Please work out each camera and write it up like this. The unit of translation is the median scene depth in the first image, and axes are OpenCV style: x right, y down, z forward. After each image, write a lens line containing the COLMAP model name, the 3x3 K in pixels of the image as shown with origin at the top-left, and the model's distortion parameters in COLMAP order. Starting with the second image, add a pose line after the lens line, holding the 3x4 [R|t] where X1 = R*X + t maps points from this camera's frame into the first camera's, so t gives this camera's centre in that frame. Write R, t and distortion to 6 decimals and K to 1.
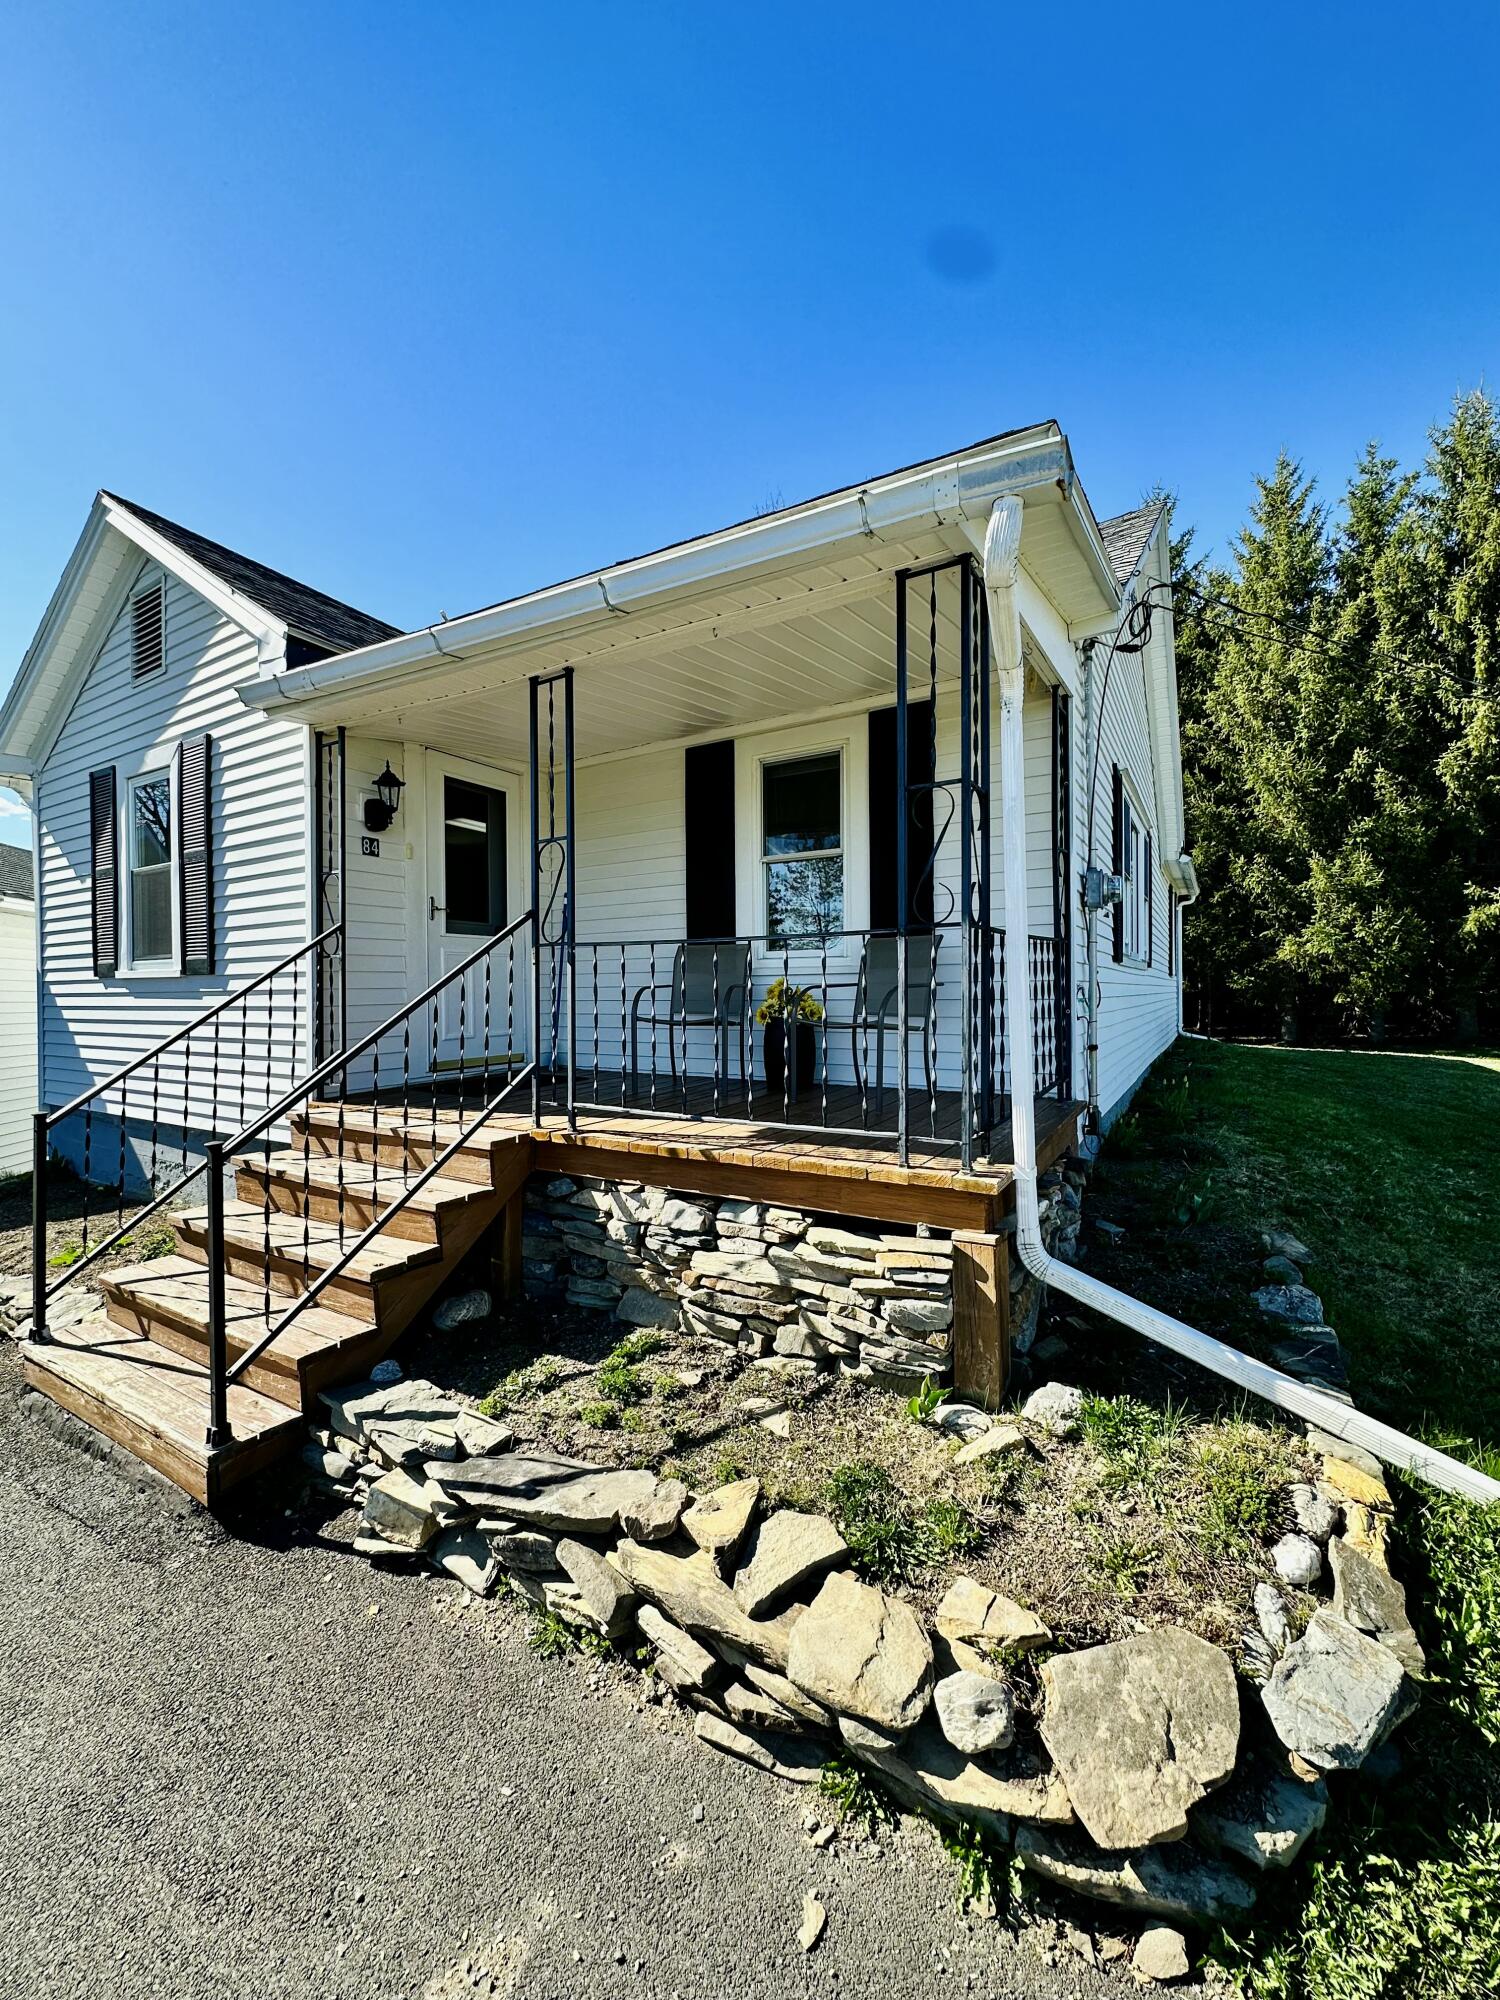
lens RADIAL K [[779.7, 0, 764.6], [0, 779.7, 999.4], [0, 0, 1]] dist [0.002017, -0.000009]
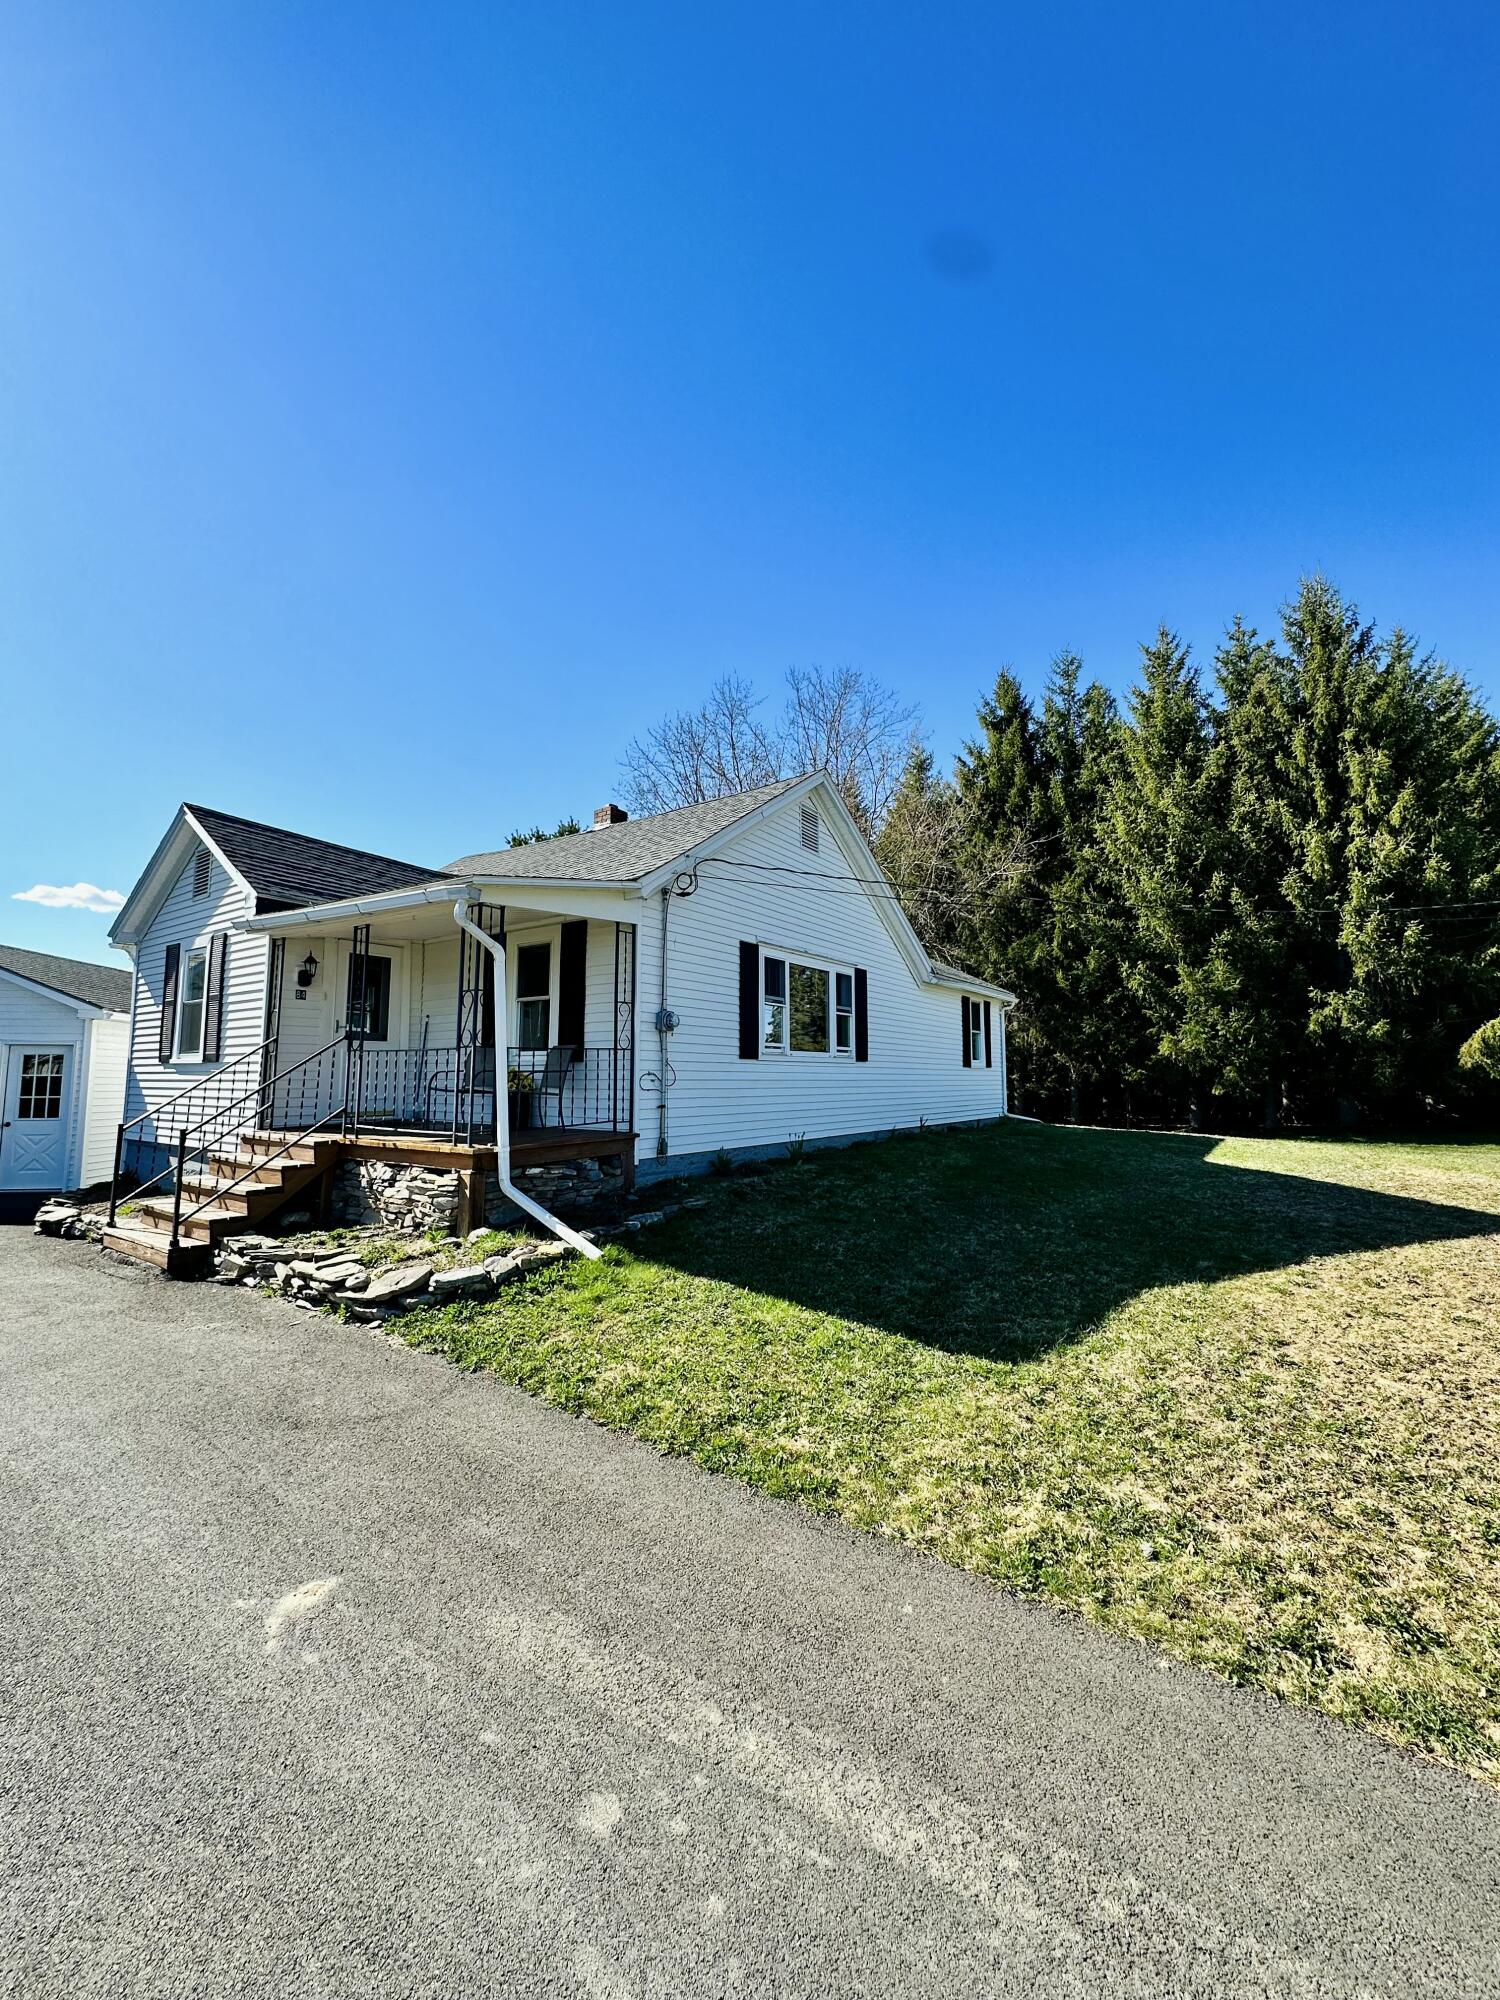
lens RADIAL K [[779.7, 0, 758.6], [0, 779.7, 1003.8], [0, 0, 1]] dist [0.002017, -0.000009]
pose [[0.997230, 0.003525, -0.074296, 0.690491], [-0.011359, 0.994377, -0.105287, 0.010481], [0.073507, 0.105839, 0.991663, -0.731245]]
